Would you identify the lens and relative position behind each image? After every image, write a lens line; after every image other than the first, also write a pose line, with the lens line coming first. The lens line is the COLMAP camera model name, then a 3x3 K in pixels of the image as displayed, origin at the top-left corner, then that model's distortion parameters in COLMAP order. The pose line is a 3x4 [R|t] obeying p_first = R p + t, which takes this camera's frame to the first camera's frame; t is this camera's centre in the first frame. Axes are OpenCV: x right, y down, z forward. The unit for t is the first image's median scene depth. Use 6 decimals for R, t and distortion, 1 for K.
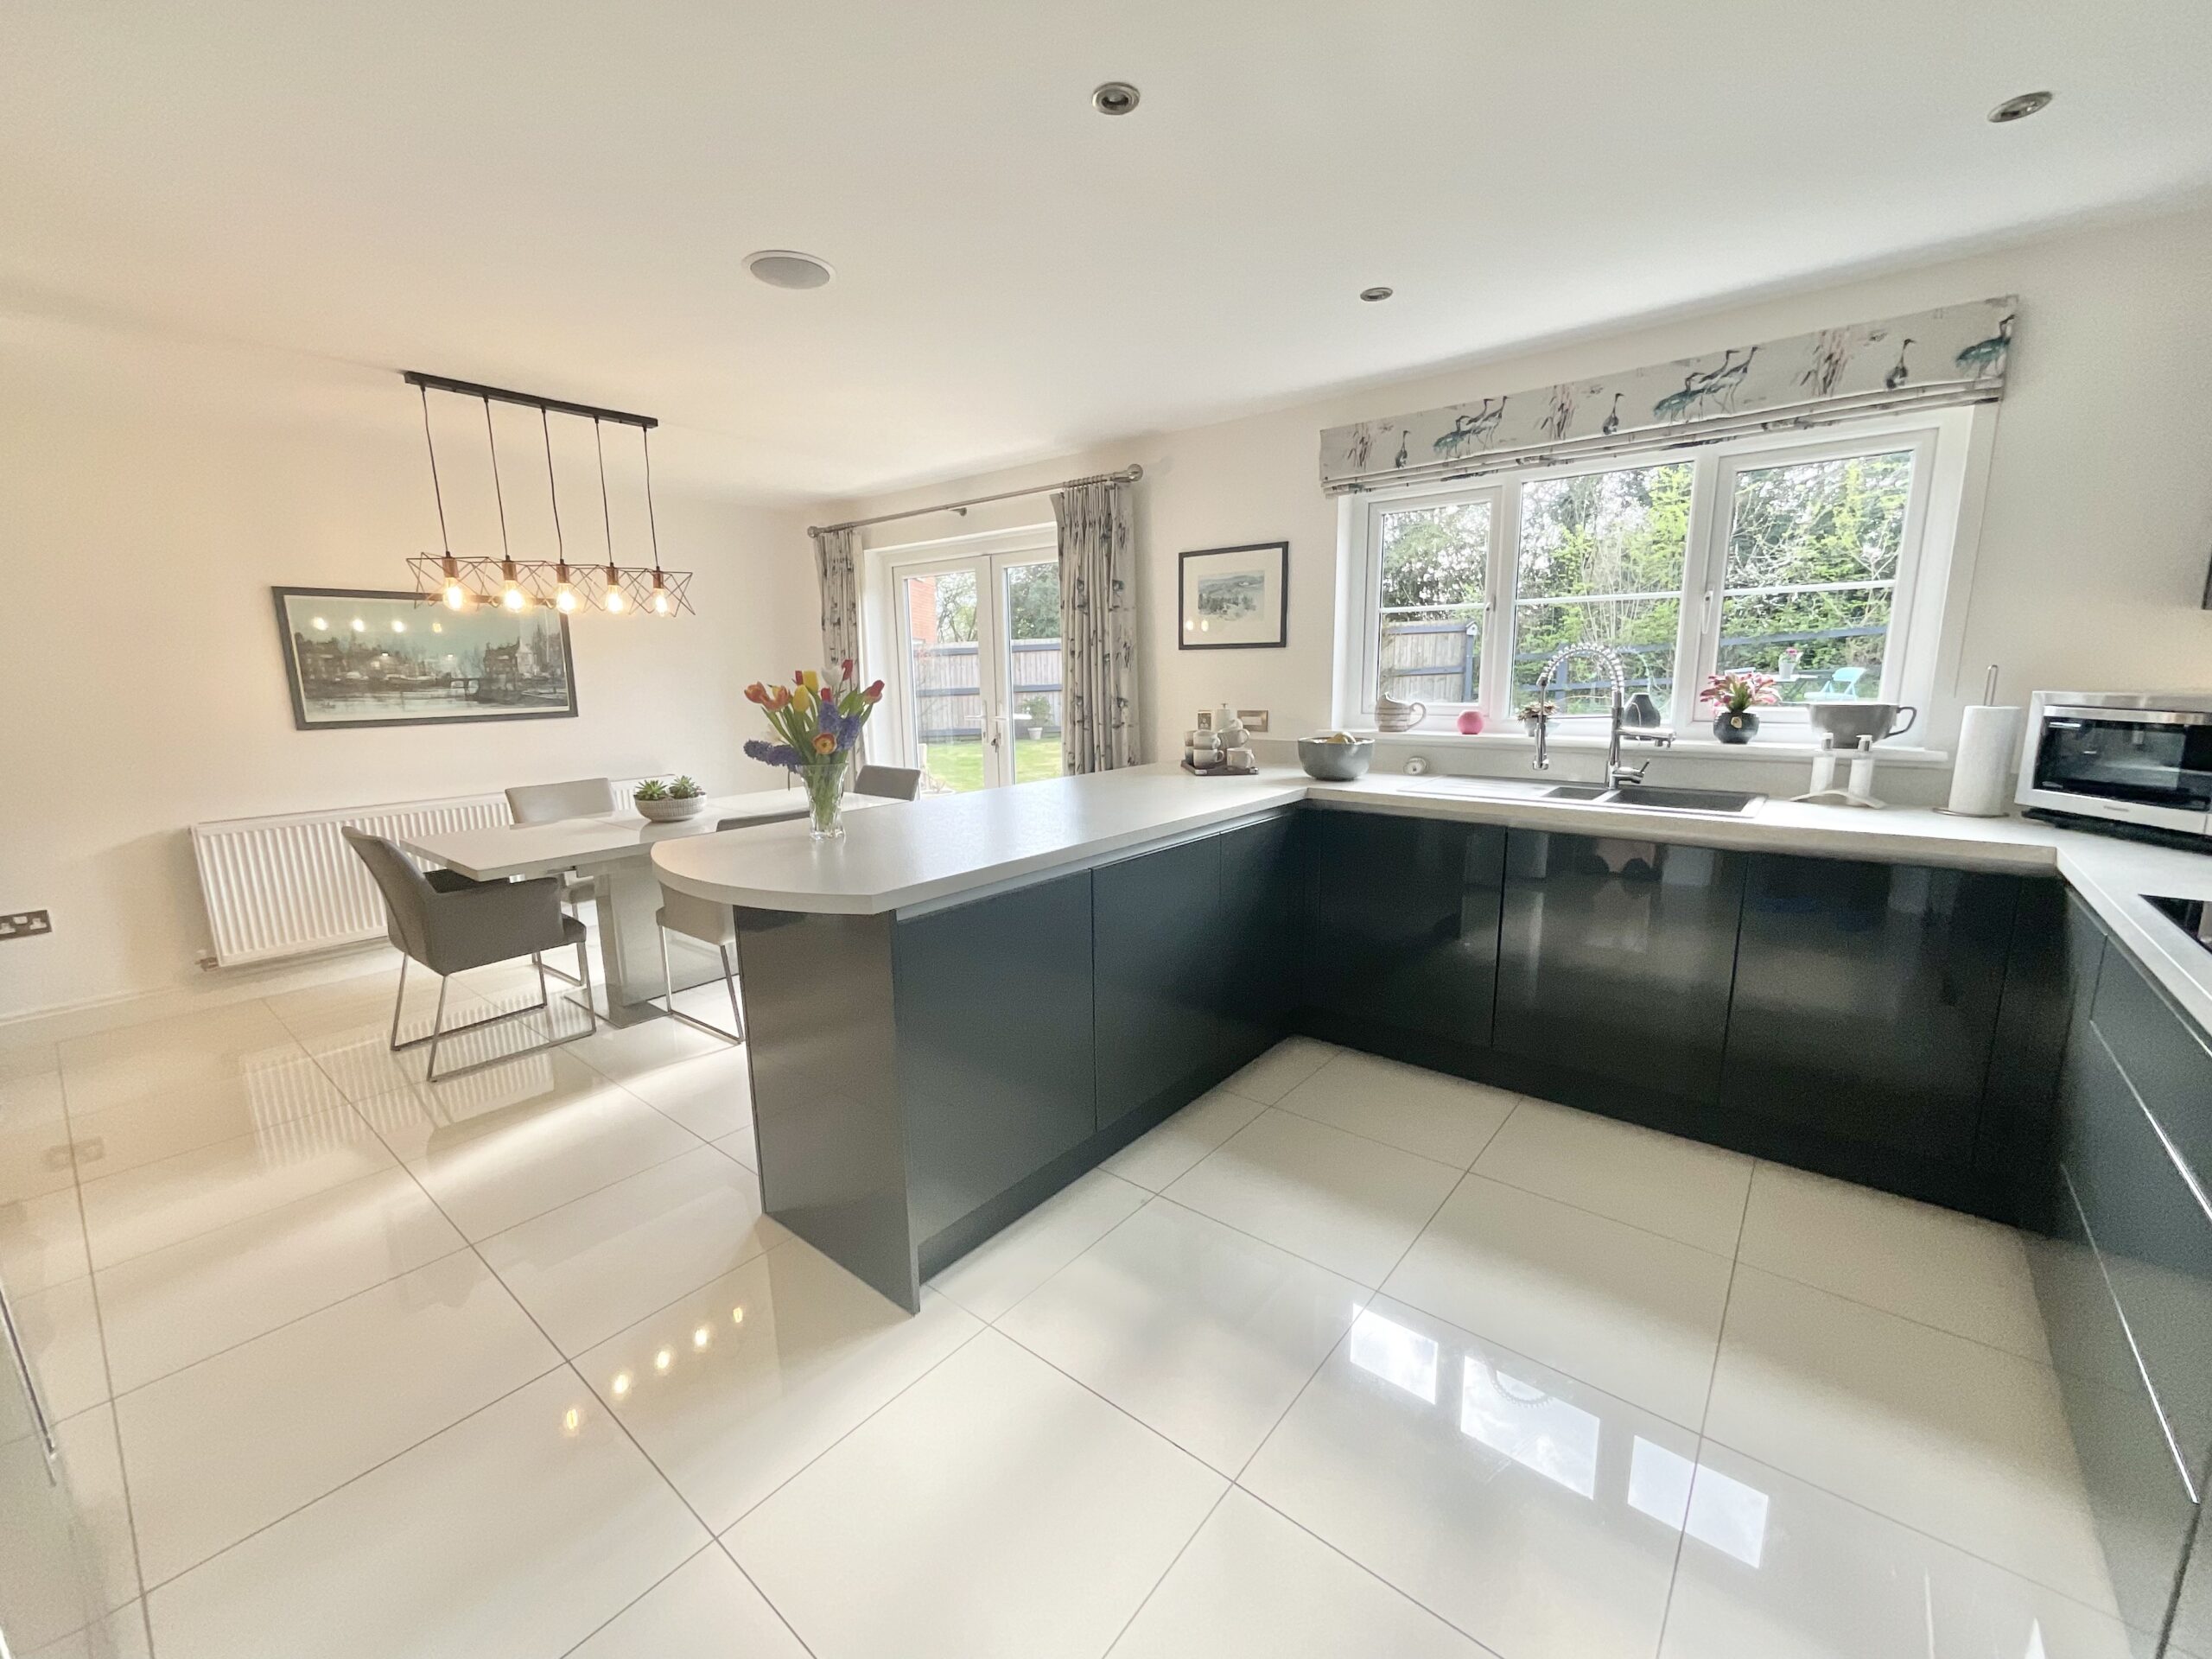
lens RADIAL K [[894.1, 0, 1112.3], [0, 894.1, 835.3], [0, 0, 1]] dist [-0.003152, -0.000166]
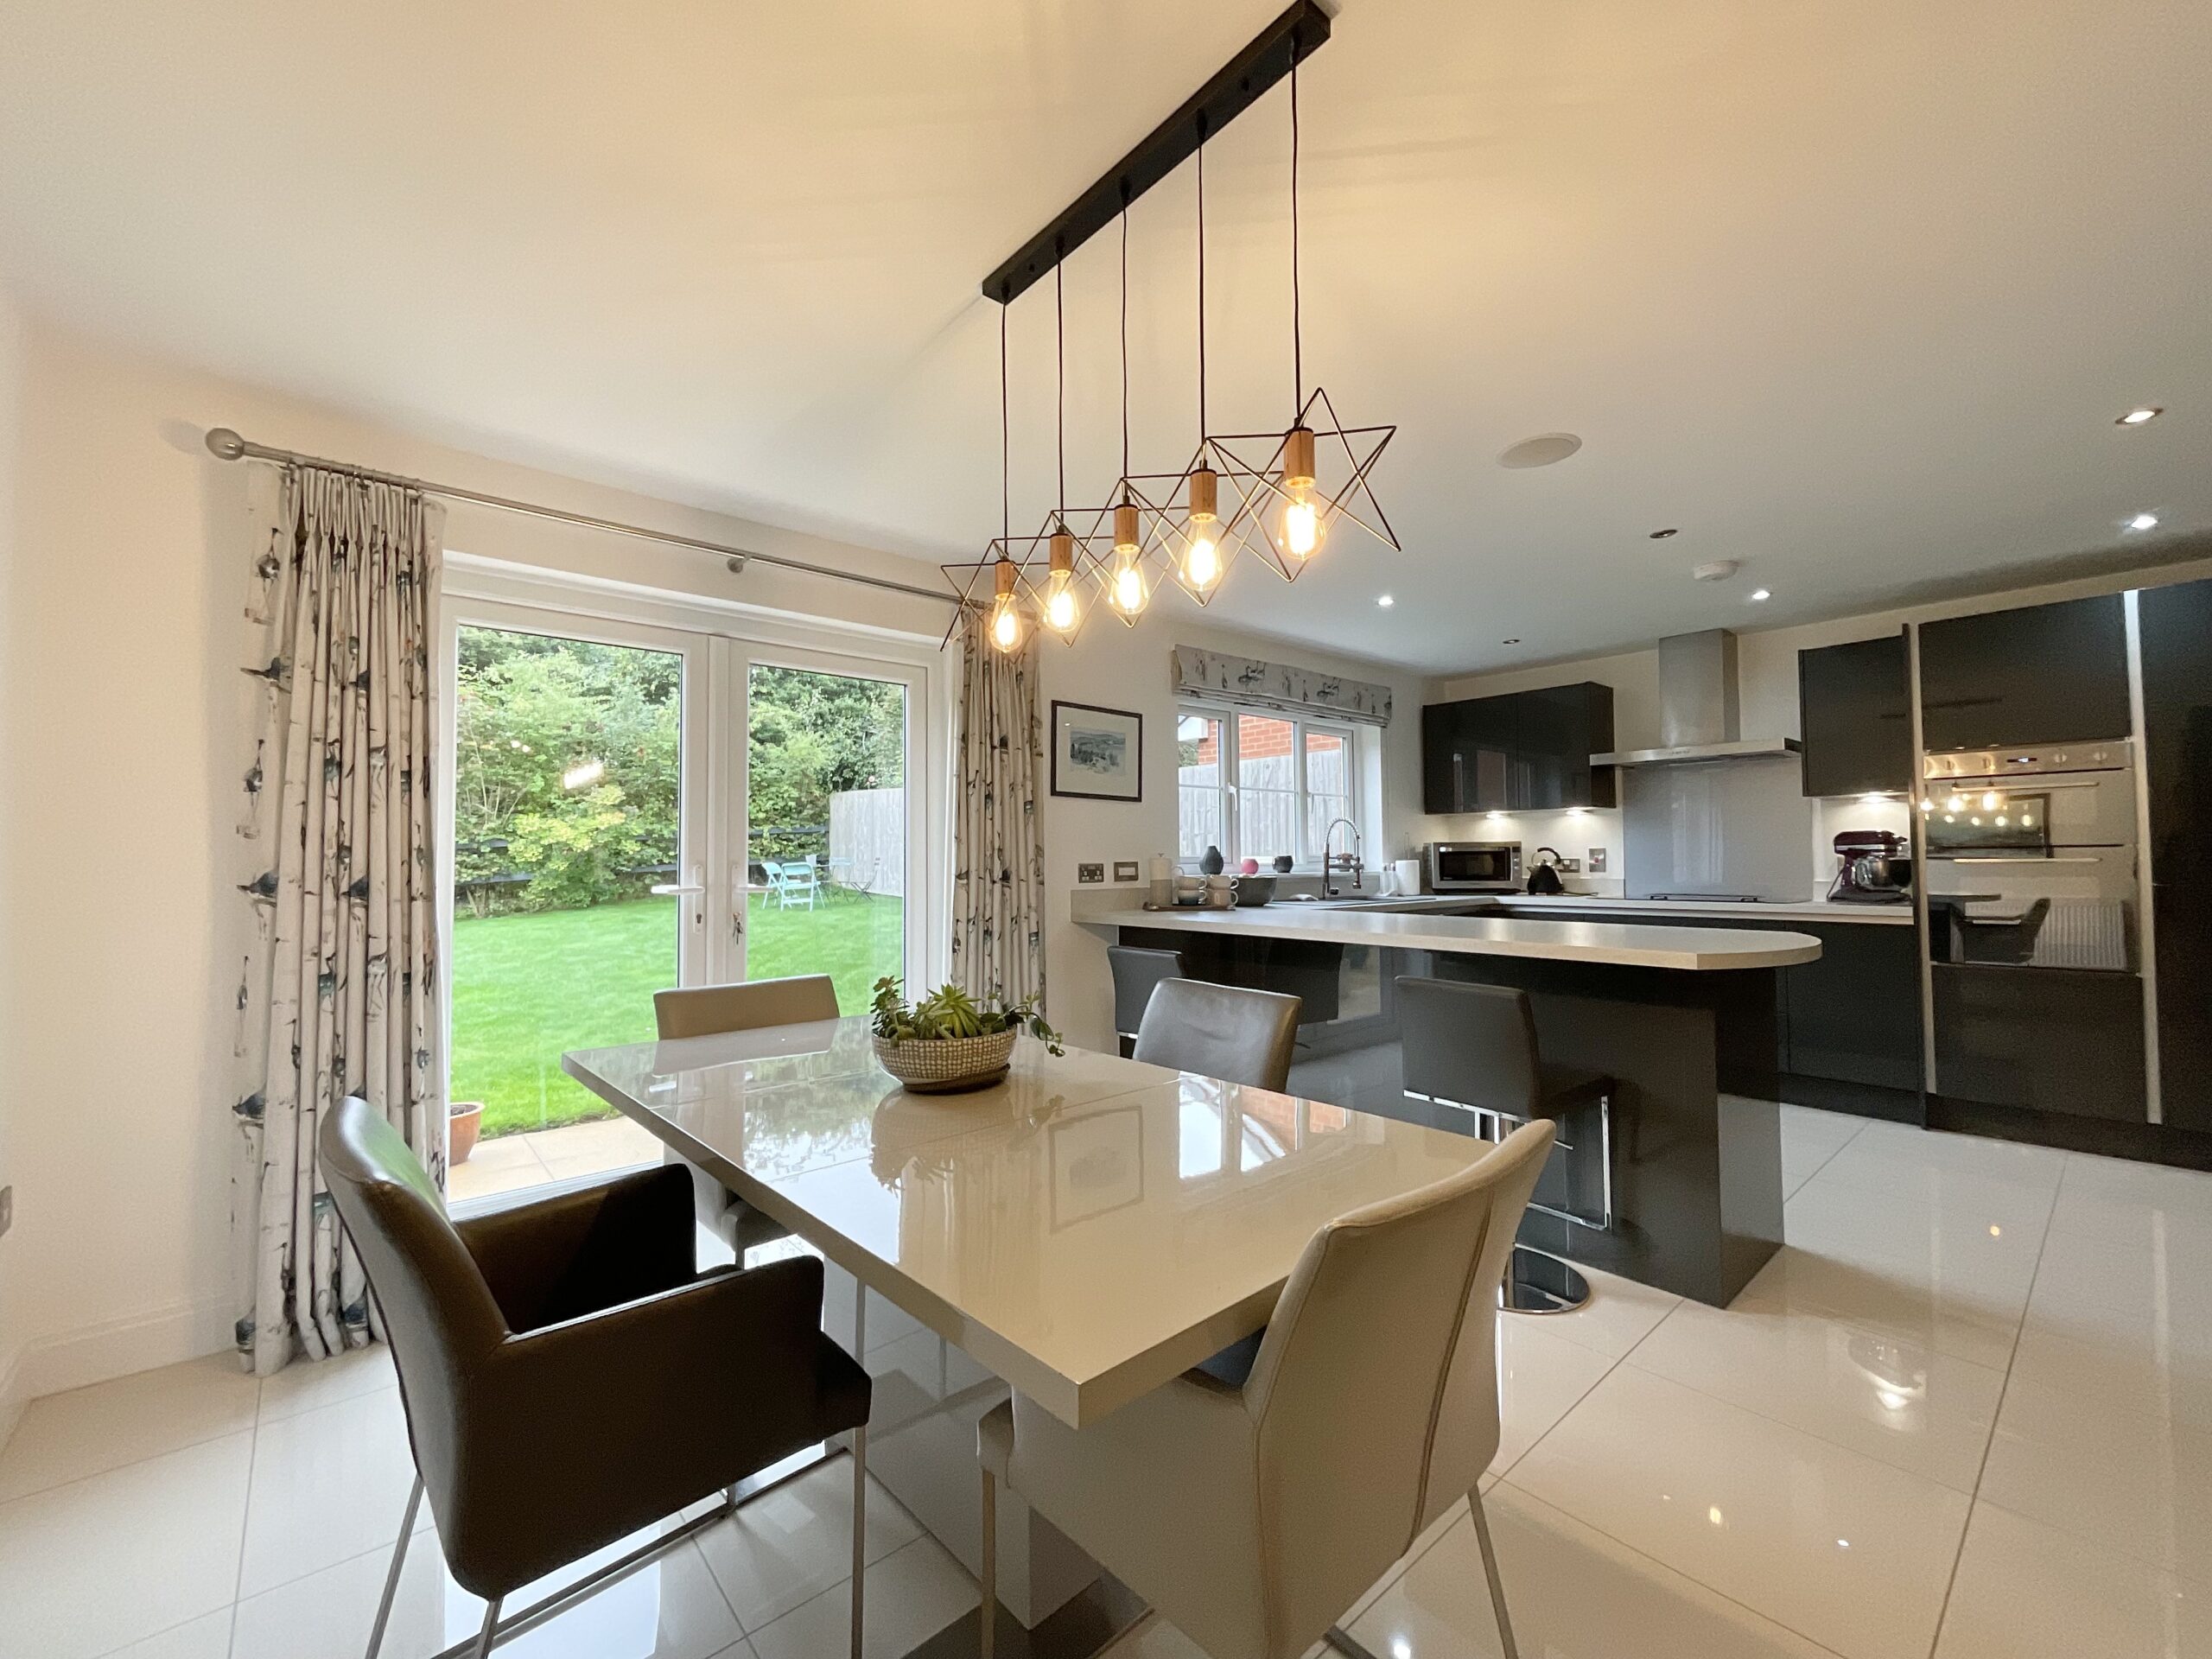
lens RADIAL K [[894.1, 0, 1099.2], [0, 894.1, 826.2], [0, 0, 1]] dist [-0.003152, -0.000166]
pose [[0.171292, 0.050463, 0.983927, -1.693478], [0.189322, 0.978389, -0.083138, -0.155403], [-0.966859, 0.200519, 0.158036, 1.518192]]
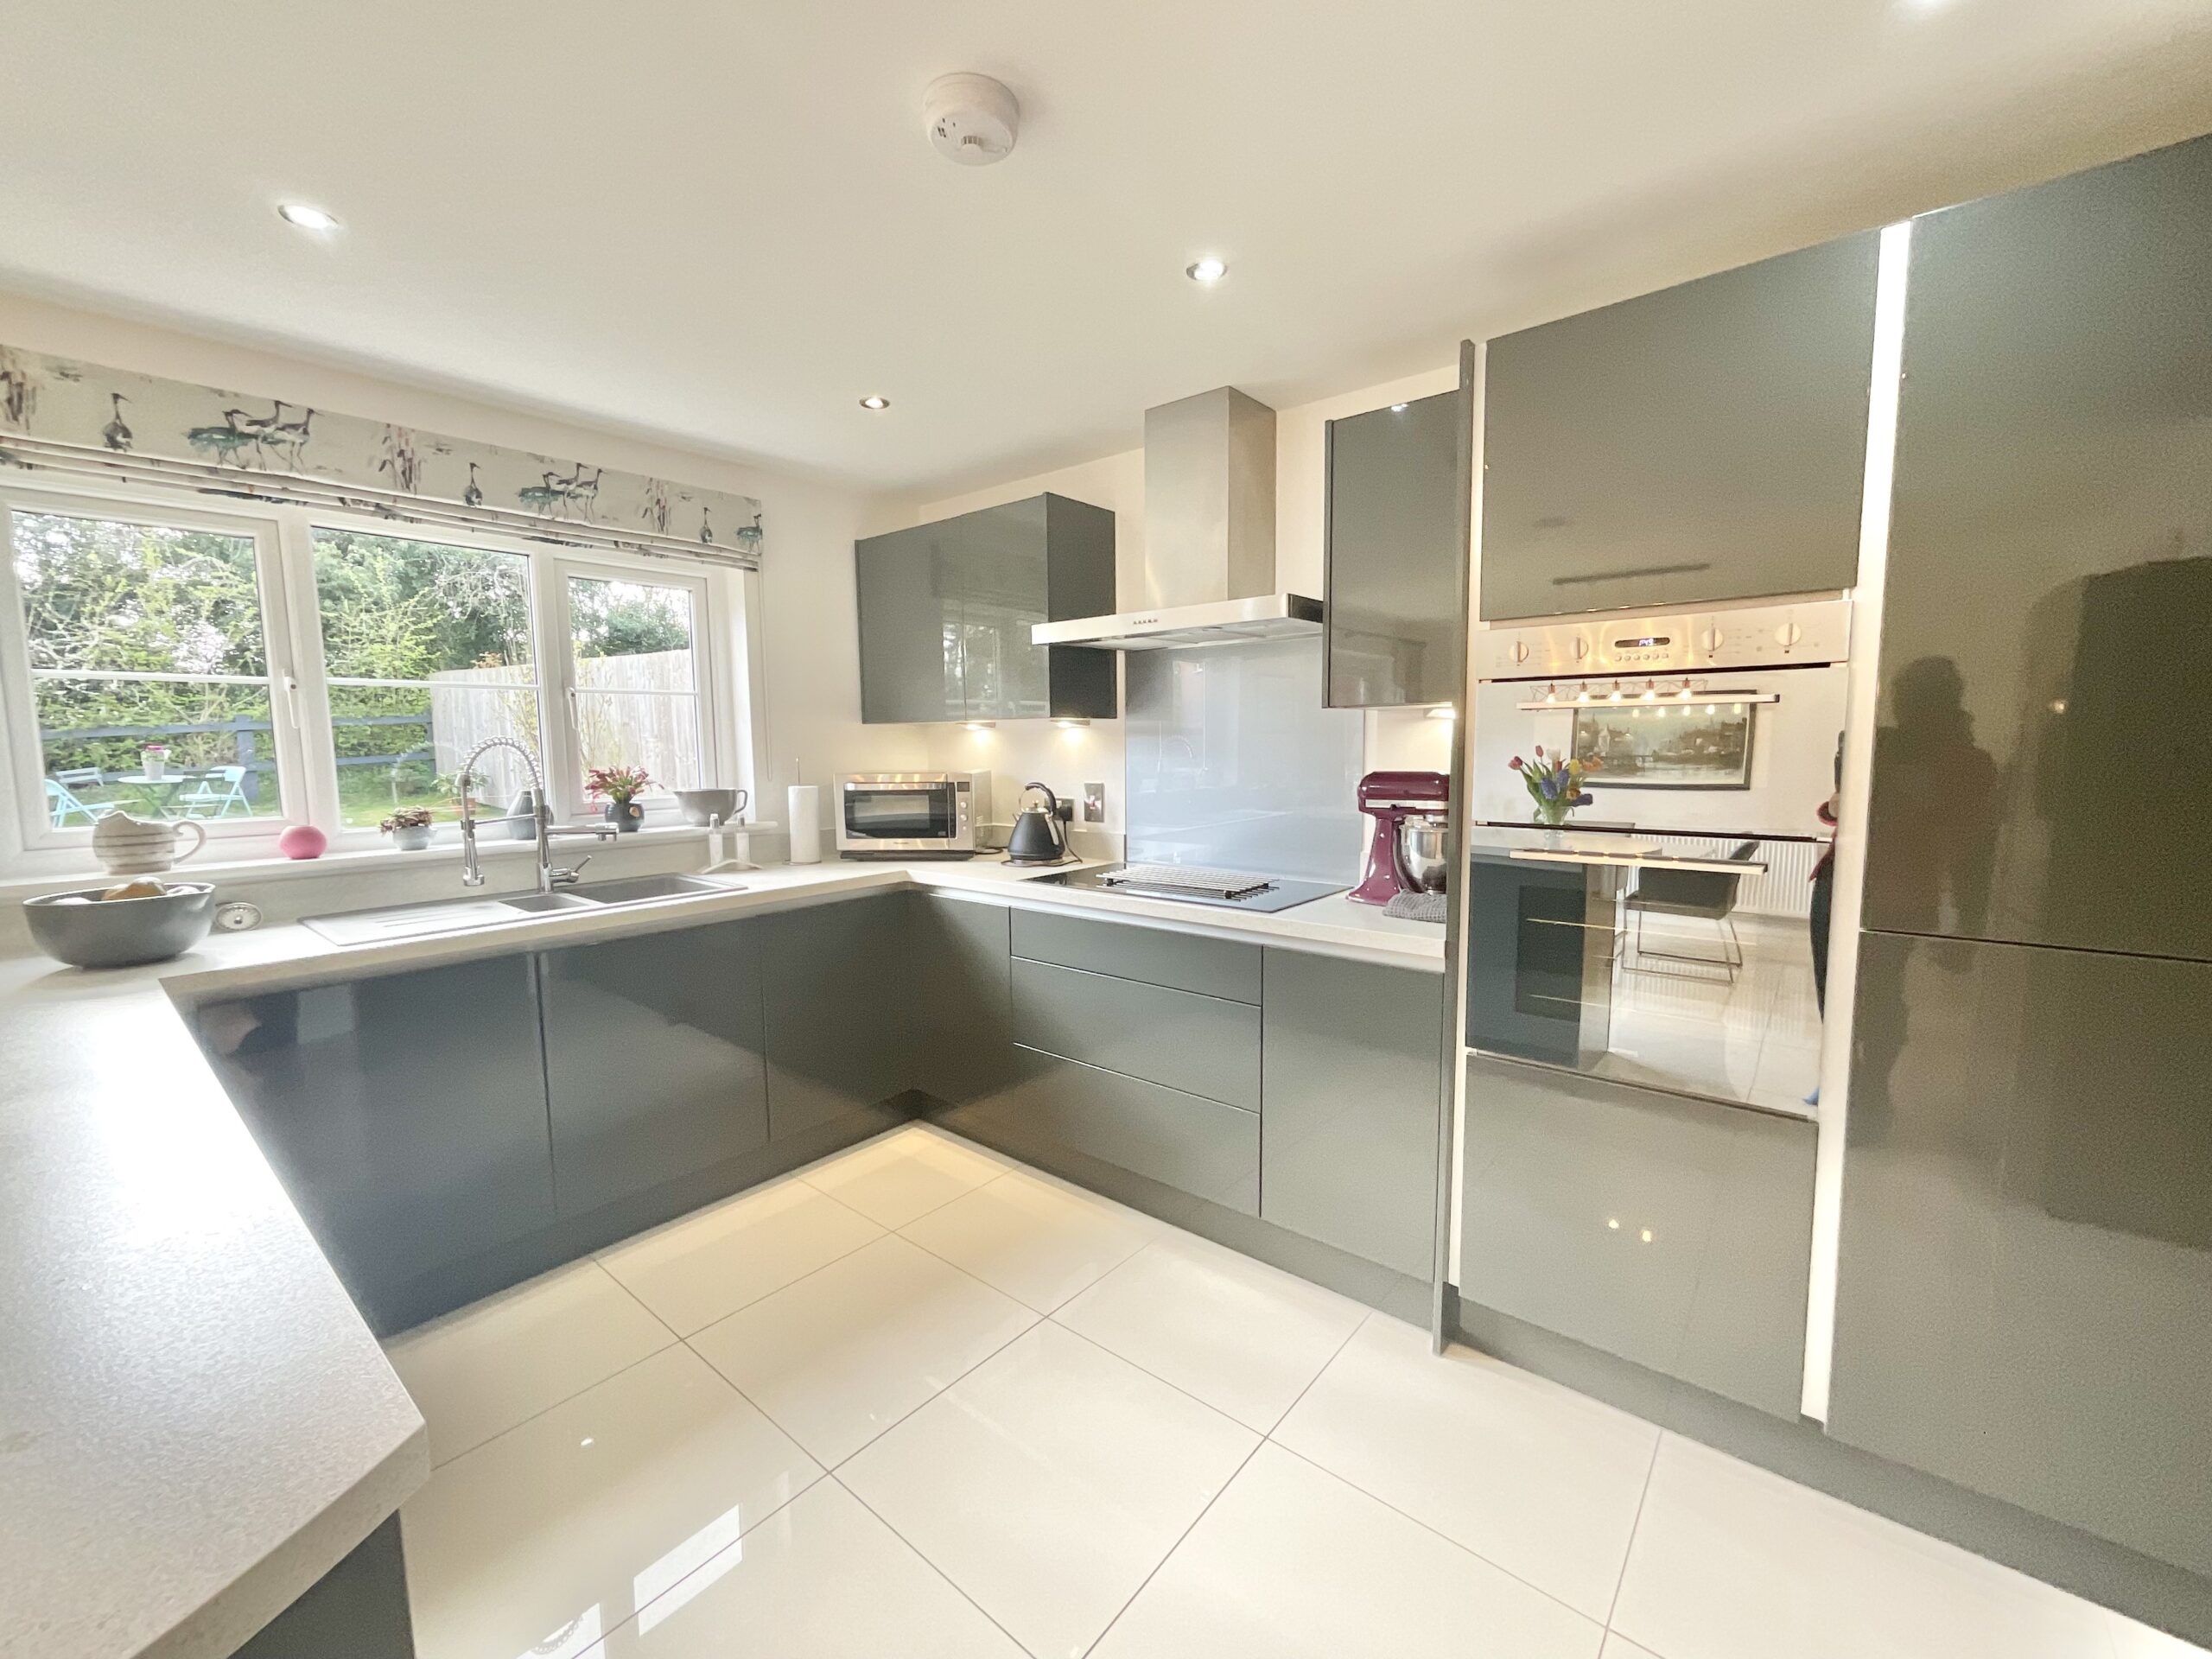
lens RADIAL K [[894.1, 0, 1101.6], [0, 894.1, 833.5], [0, 0, 1]] dist [-0.003152, -0.000166]
pose [[0.000863, -0.087527, 0.996162, -0.314926], [0.197099, 0.976636, 0.085641, -0.070889], [-0.980383, 0.196269, 0.018094, 0.375555]]
